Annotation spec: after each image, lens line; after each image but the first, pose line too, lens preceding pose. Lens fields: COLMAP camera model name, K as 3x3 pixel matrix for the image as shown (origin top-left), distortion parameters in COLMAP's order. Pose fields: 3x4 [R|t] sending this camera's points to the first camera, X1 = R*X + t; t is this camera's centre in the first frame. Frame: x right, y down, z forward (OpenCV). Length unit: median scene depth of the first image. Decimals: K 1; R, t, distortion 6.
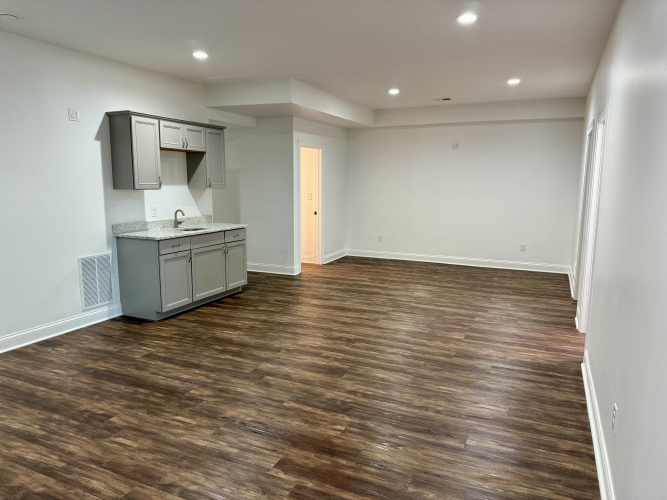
lens RADIAL K [[462.1, 0, 333.5], [0, 462.1, 250.0], [0, 0, 1]] dist [0.063915, -0.004883]
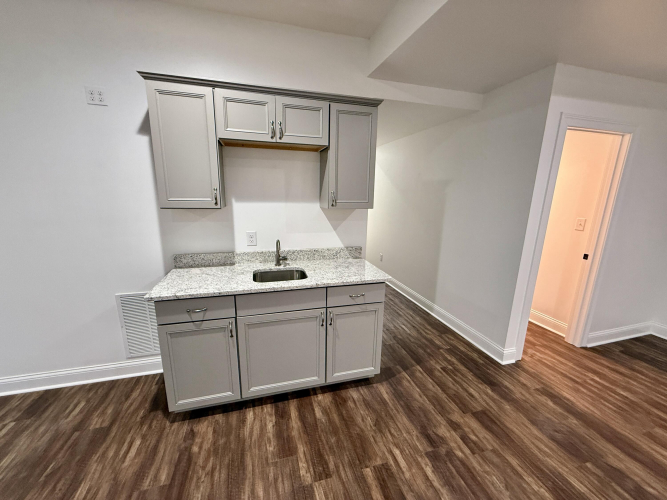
lens RADIAL K [[269.4, 0, 333.5], [0, 269.4, 250.0], [0, 0, 1]] dist [0.007671, -0.000150]
pose [[0.656855, 0.172752, -0.733961, -0.000139], [-0.129821, 0.984775, 0.115604, -0.140368], [0.742757, 0.019348, 0.669281, 0.894636]]
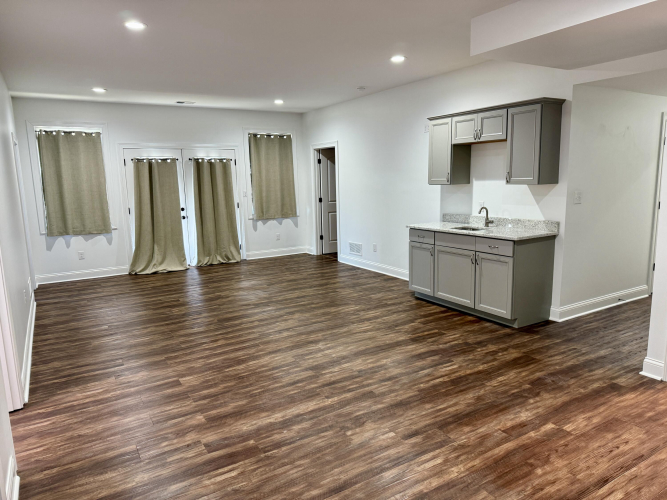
lens RADIAL K [[462.1, 0, 333.5], [0, 462.1, 250.0], [0, 0, 1]] dist [0.063915, -0.004883]
pose [[-0.552879, 0.149171, -0.819800, 0.666307], [-0.102003, 0.964330, 0.244261, -0.221058], [0.826994, 0.218669, -0.517942, 1.388842]]
